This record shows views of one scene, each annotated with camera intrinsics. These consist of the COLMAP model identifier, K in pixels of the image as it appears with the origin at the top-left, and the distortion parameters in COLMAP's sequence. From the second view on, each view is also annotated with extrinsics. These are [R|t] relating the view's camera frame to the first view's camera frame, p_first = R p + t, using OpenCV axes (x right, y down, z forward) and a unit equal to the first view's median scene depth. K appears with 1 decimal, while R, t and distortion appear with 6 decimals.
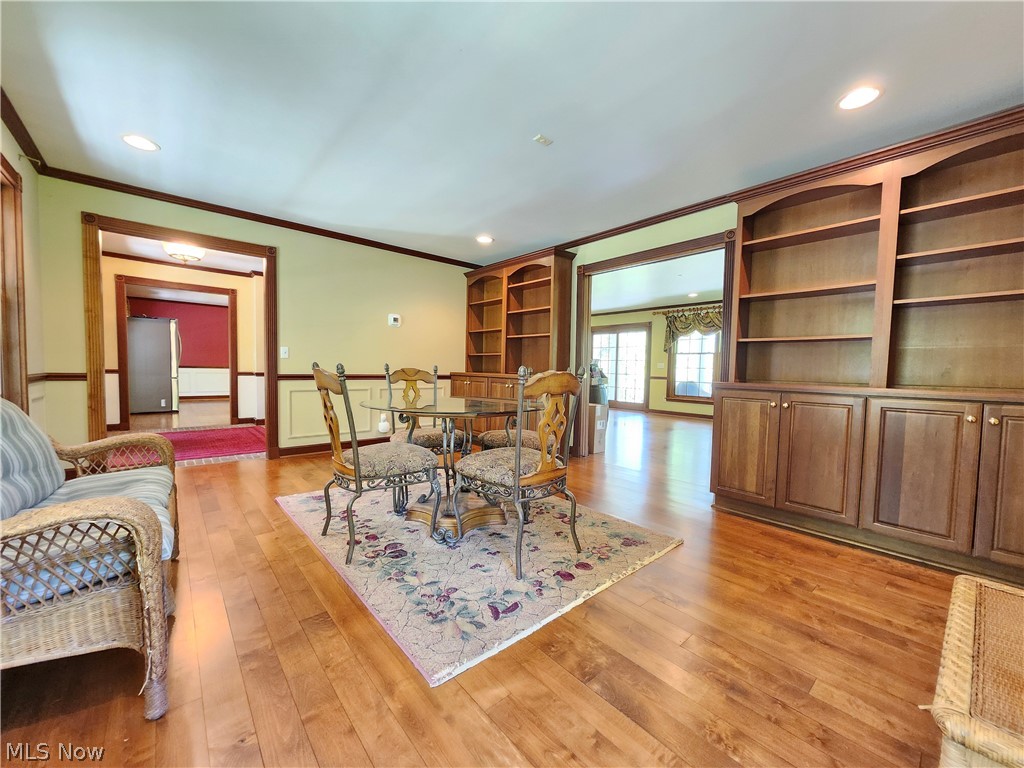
lens RADIAL K [[403.1, 0, 515.5], [0, 403.1, 386.4], [0, 0, 1]] dist [-0.000618, 0.000139]
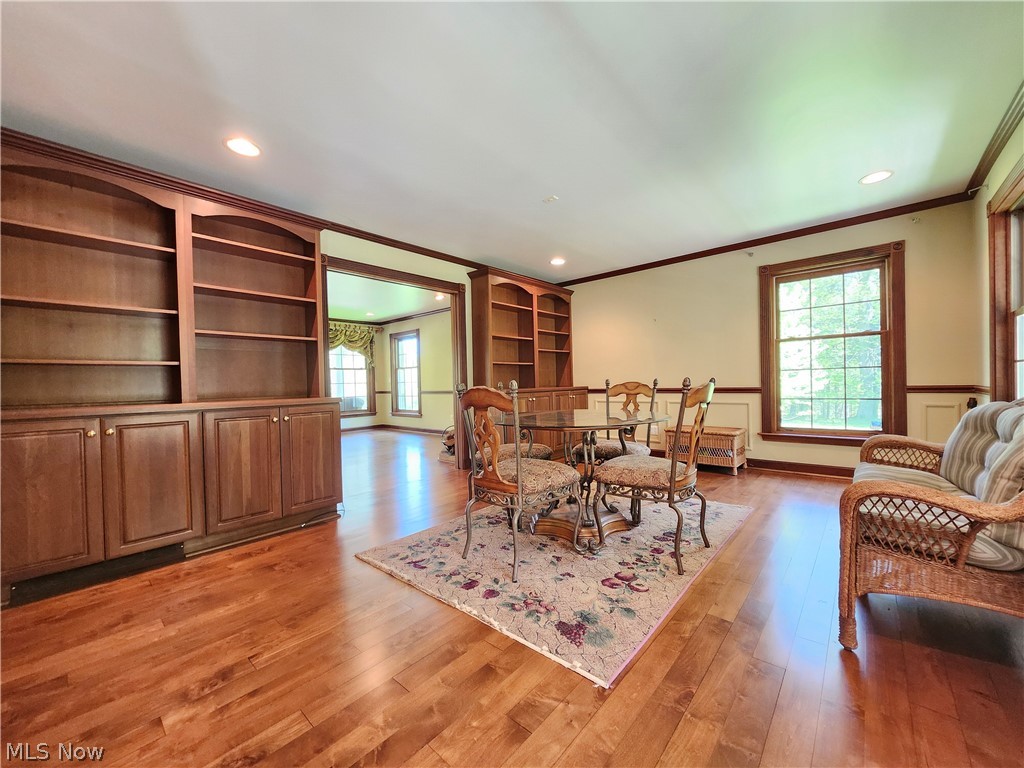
lens RADIAL K [[403.1, 0, 515.5], [0, 403.1, 386.4], [0, 0, 1]] dist [-0.000618, 0.000139]
pose [[-0.138551, -0.023997, 0.990065, -1.079062], [0.066536, 0.997222, 0.033481, -0.073884], [-0.988118, 0.070513, -0.136570, 1.221141]]
